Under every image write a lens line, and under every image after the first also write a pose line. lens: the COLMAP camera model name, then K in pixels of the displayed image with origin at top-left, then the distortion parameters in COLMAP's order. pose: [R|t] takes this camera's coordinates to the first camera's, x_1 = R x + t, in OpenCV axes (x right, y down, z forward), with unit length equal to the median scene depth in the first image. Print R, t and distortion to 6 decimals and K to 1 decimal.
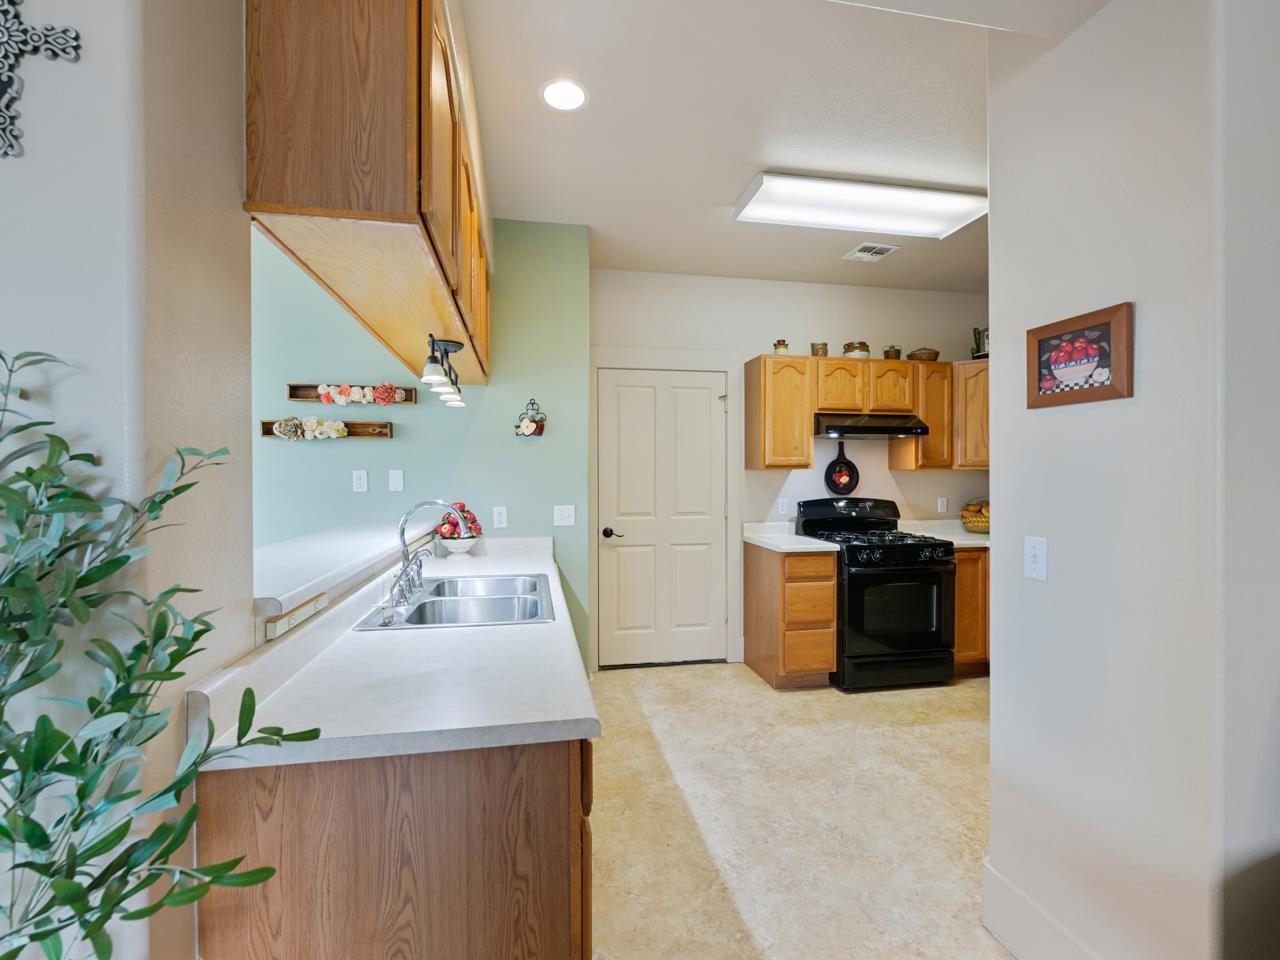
lens RADIAL K [[574.5, 0, 633.6], [0, 574.5, 476.5], [0, 0, 1]] dist [-0.005792, 0.001321]
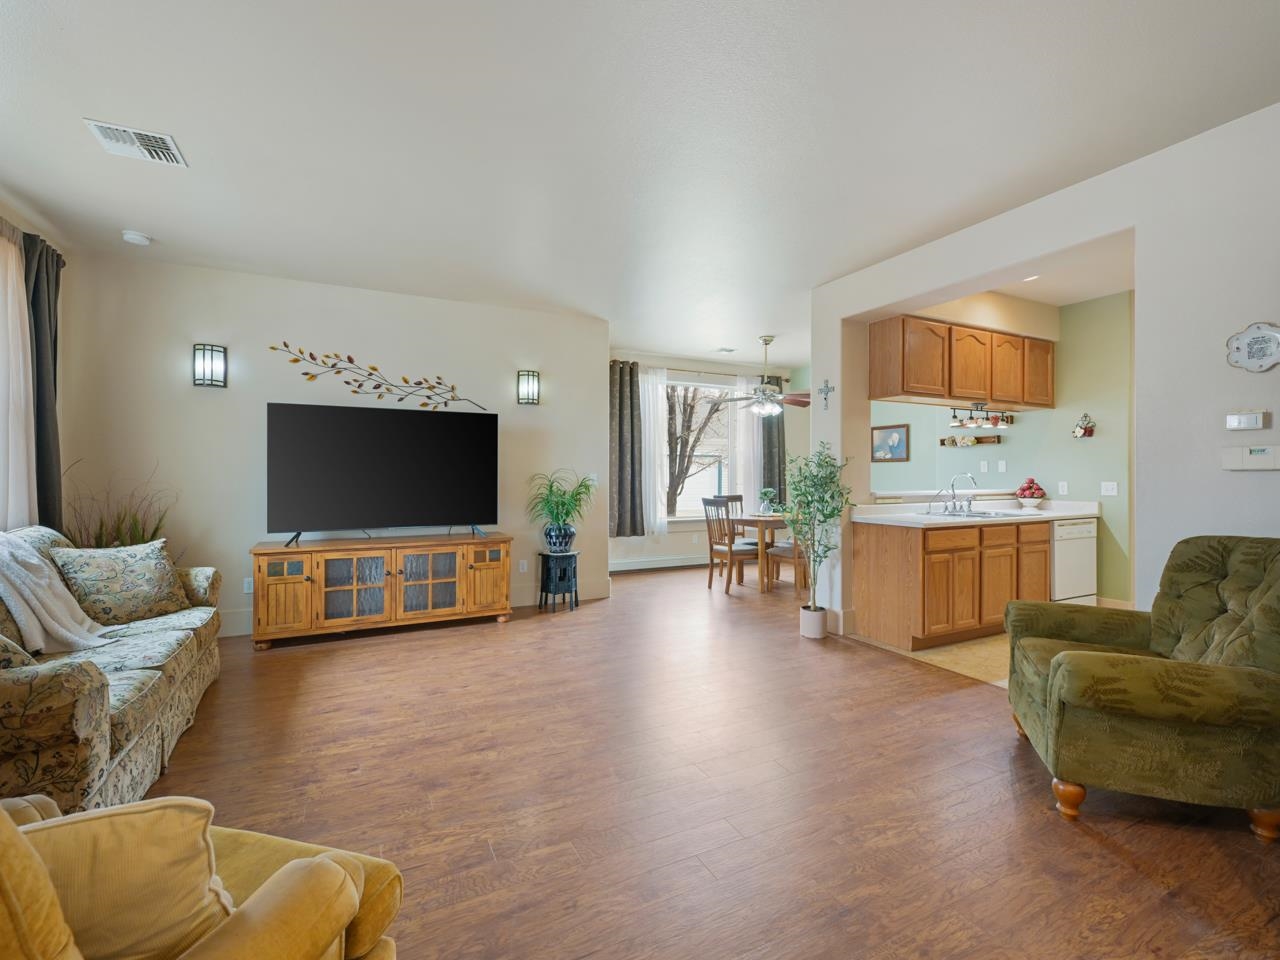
lens RADIAL K [[574.5, 0, 642.2], [0, 574.5, 476.3], [0, 0, 1]] dist [-0.005792, 0.001321]
pose [[0.281189, 0.004801, -0.959640, 0.871752], [0.001274, 0.999985, 0.005376, 0.023273], [0.959652, -0.002734, 0.281178, -0.532760]]
